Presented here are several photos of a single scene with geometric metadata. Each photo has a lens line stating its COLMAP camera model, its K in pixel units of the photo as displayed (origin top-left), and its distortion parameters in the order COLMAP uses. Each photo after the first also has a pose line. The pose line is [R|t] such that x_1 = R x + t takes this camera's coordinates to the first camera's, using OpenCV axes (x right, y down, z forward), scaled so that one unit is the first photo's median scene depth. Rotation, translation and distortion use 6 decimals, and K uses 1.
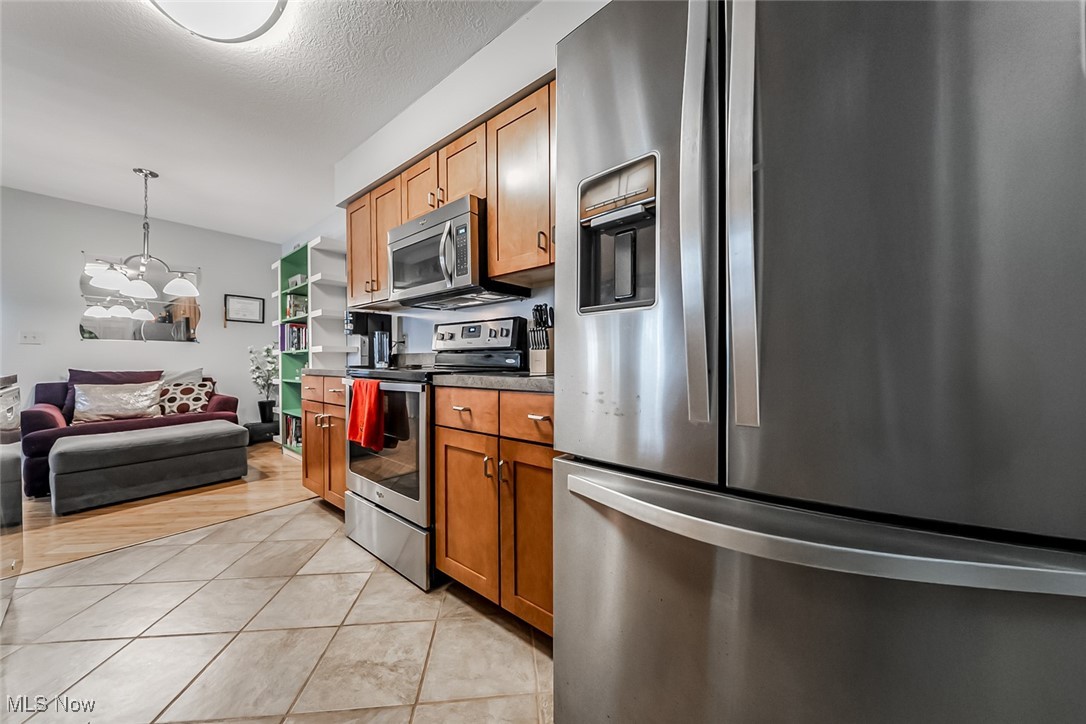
lens RADIAL K [[377.0, 0, 545.4], [0, 377.0, 362.6], [0, 0, 1]] dist [-0.000216, -0.000176]
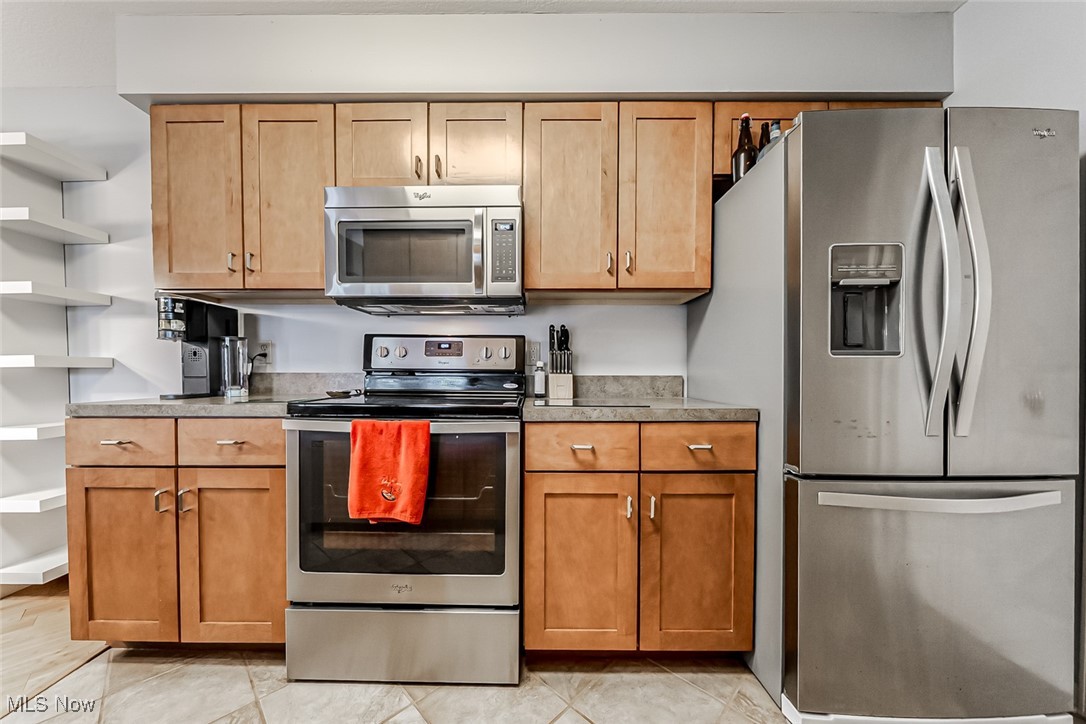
lens RADIAL K [[377.0, 0, 533.4], [0, 377.0, 381.0], [0, 0, 1]] dist [-0.000216, -0.000176]
pose [[0.772615, -0.008500, 0.634818, -0.501655], [-0.001884, 0.999875, 0.015680, -0.023941], [-0.634872, -0.013311, 0.772502, 0.243666]]
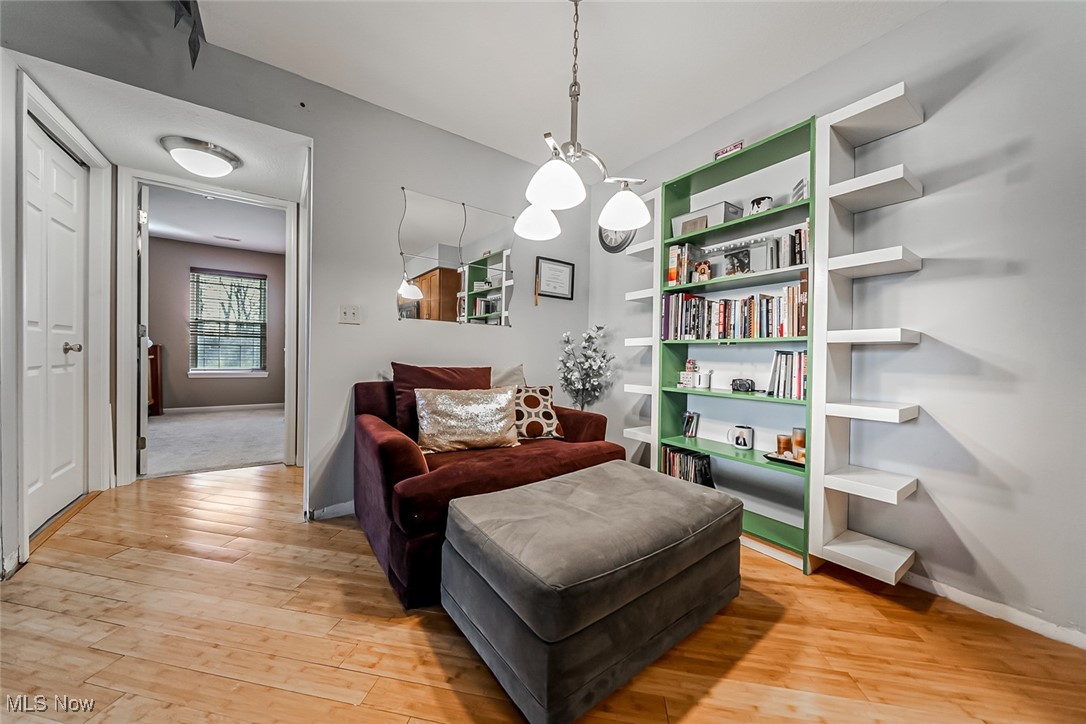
lens RADIAL K [[377.0, 0, 537.2], [0, 377.0, 358.8], [0, 0, 1]] dist [-0.000216, -0.000176]
pose [[0.962805, 0.025618, -0.268979, -1.105880], [-0.023779, 0.999666, 0.010091, -0.002746], [0.269148, -0.003320, 0.963093, 0.564909]]
